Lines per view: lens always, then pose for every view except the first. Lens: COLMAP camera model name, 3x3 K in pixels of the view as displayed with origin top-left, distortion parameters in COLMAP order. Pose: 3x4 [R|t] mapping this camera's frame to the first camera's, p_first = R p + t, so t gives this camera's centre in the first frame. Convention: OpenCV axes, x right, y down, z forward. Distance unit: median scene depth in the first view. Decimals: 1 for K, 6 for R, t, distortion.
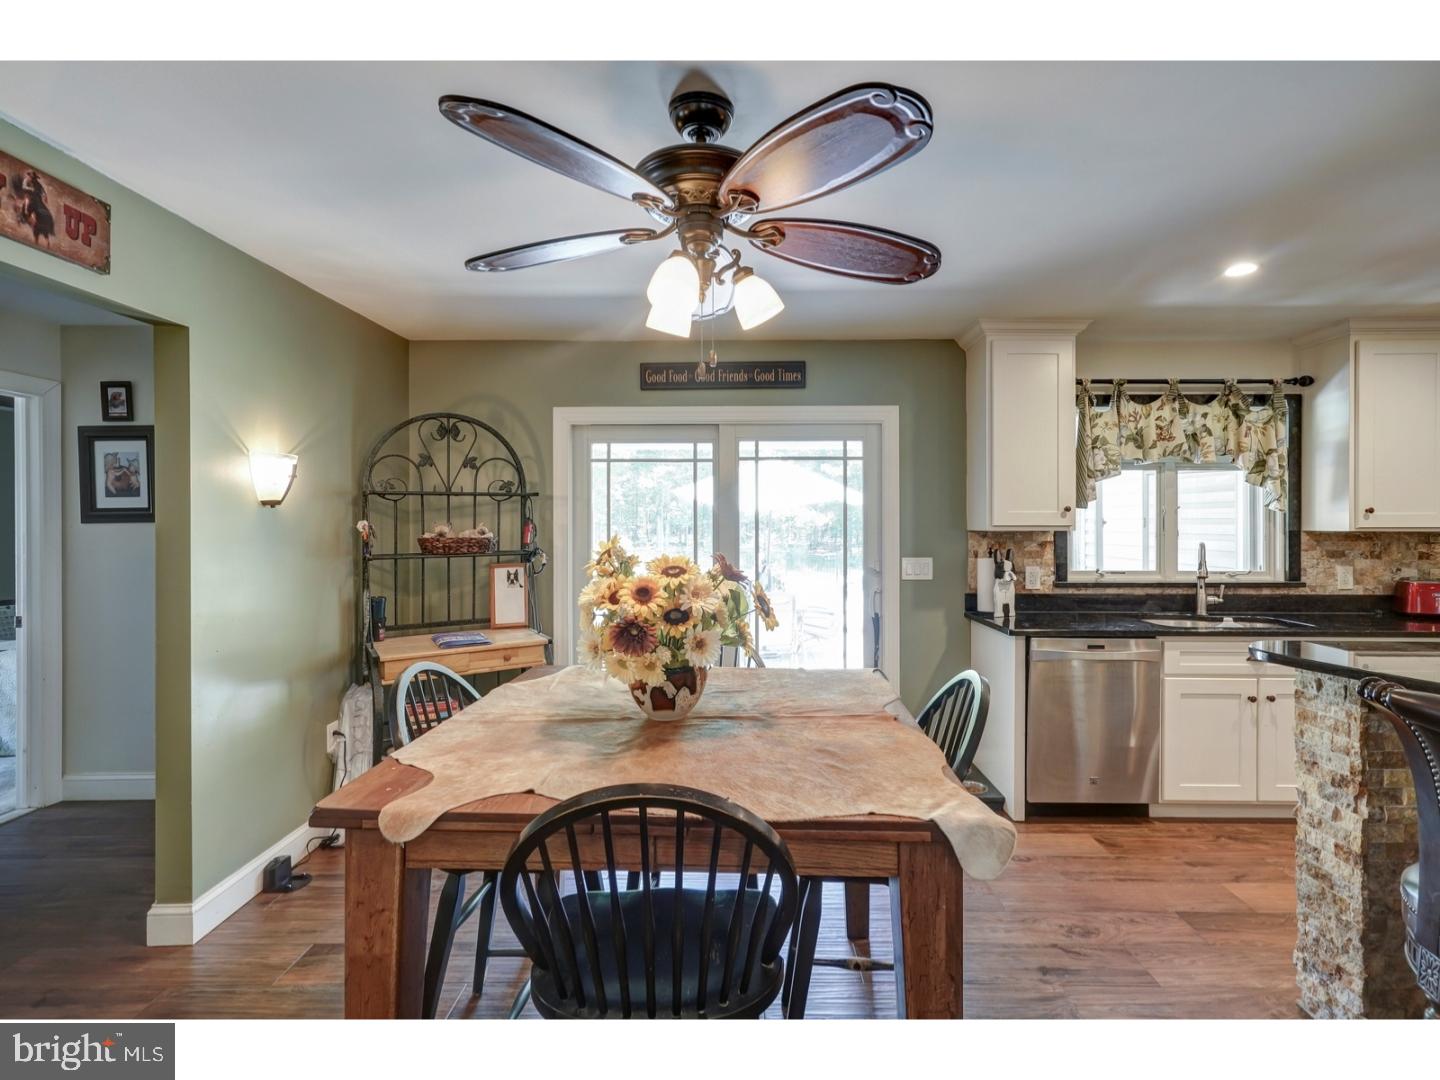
lens RADIAL K [[681.7, 0, 739.1], [0, 681.7, 519.6], [0, 0, 1]] dist [0.023329, 0.000058]
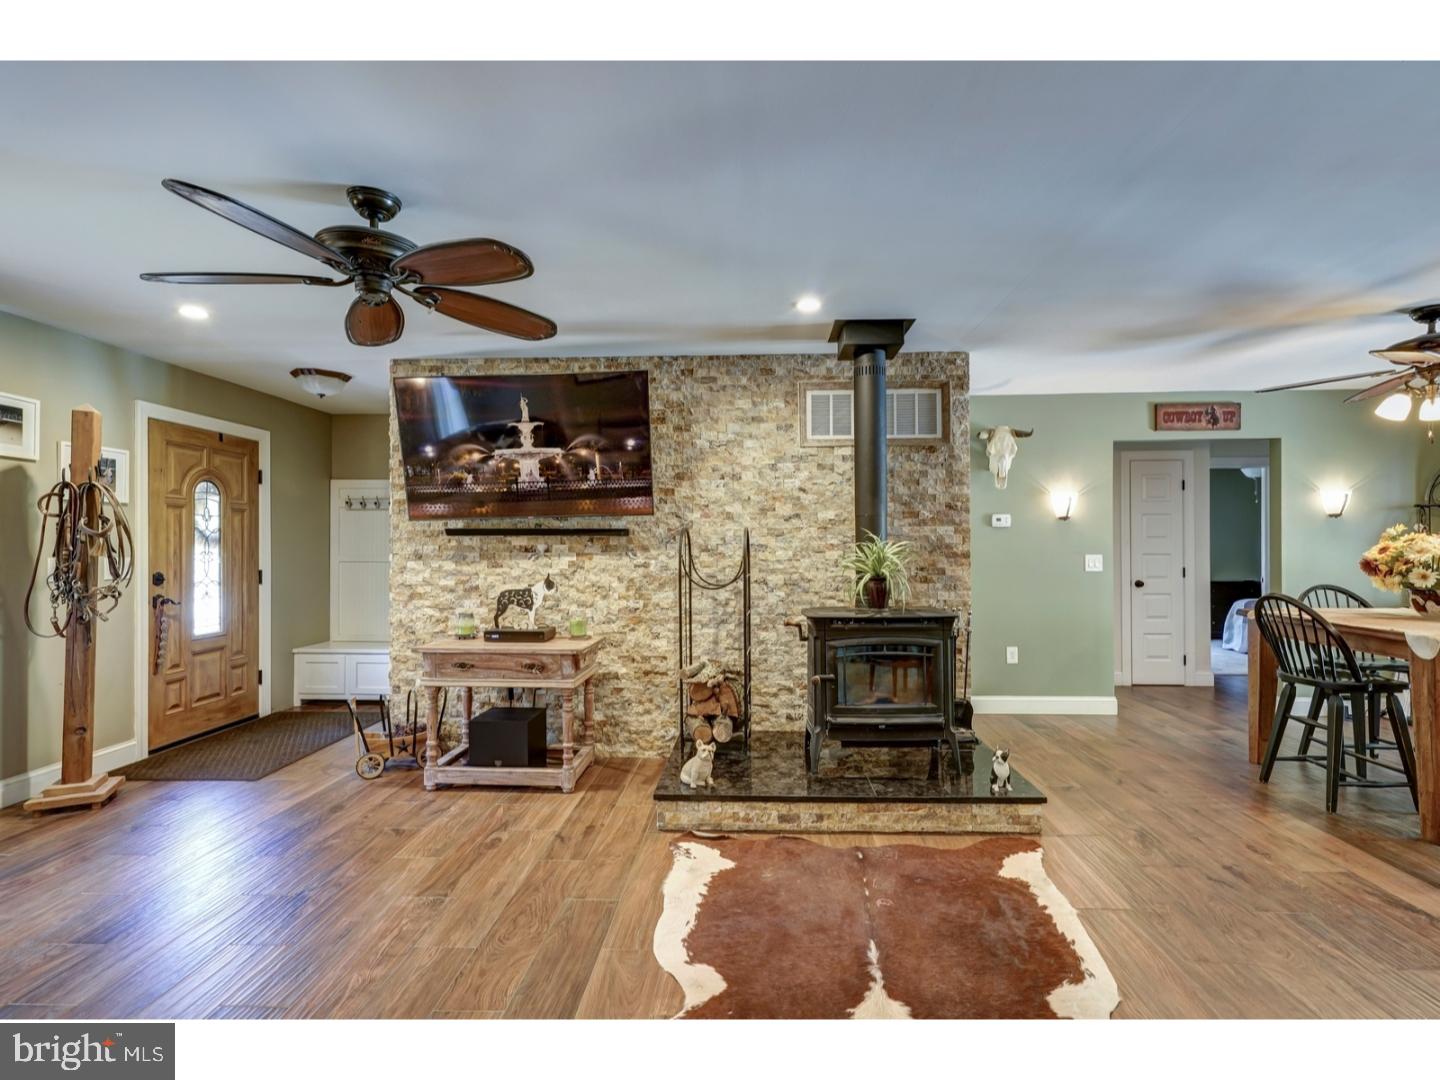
lens RADIAL K [[688.1, 0, 732.8], [0, 688.1, 539.5], [0, 0, 1]] dist [0.000204, 0.000281]
pose [[-0.037240, -0.011780, -0.999237, 0.910335], [0.008517, 0.999890, -0.012105, 0.035974], [0.999270, -0.008961, -0.037136, -0.418149]]
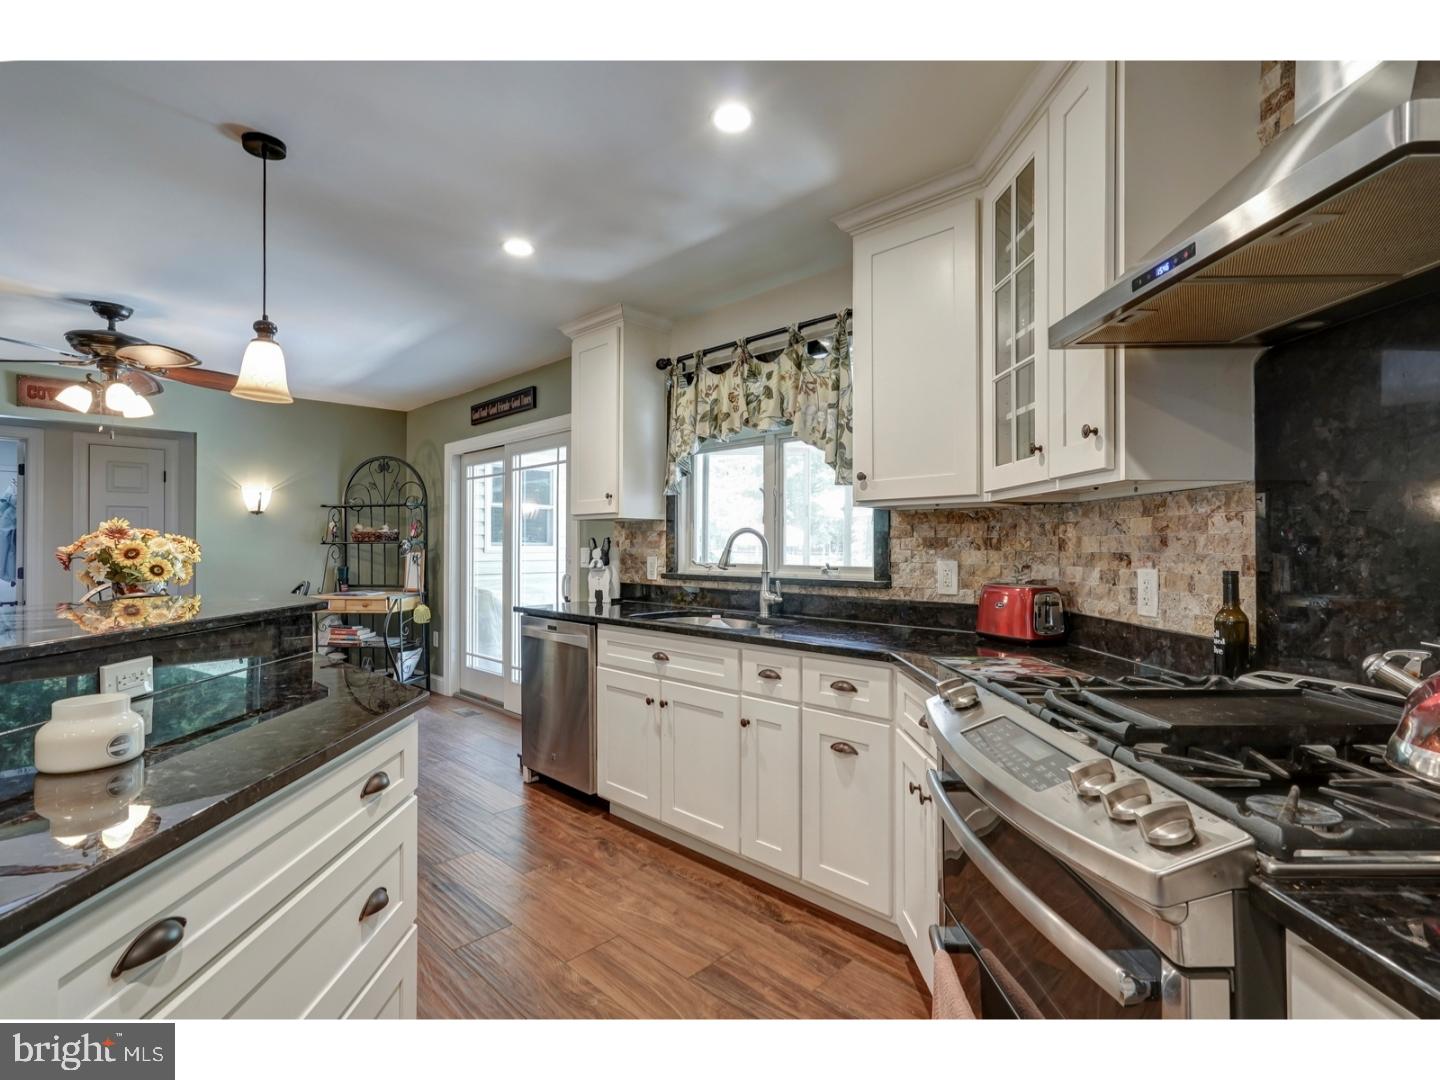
lens RADIAL K [[688.1, 0, 732.8], [0, 688.1, 539.5], [0, 0, 1]] dist [0.000204, 0.000281]
pose [[0.719121, -0.006519, -0.694854, 1.214644], [0.003804, 0.999978, -0.005445, 0.050316], [0.694875, 0.001272, 0.719130, 0.375996]]
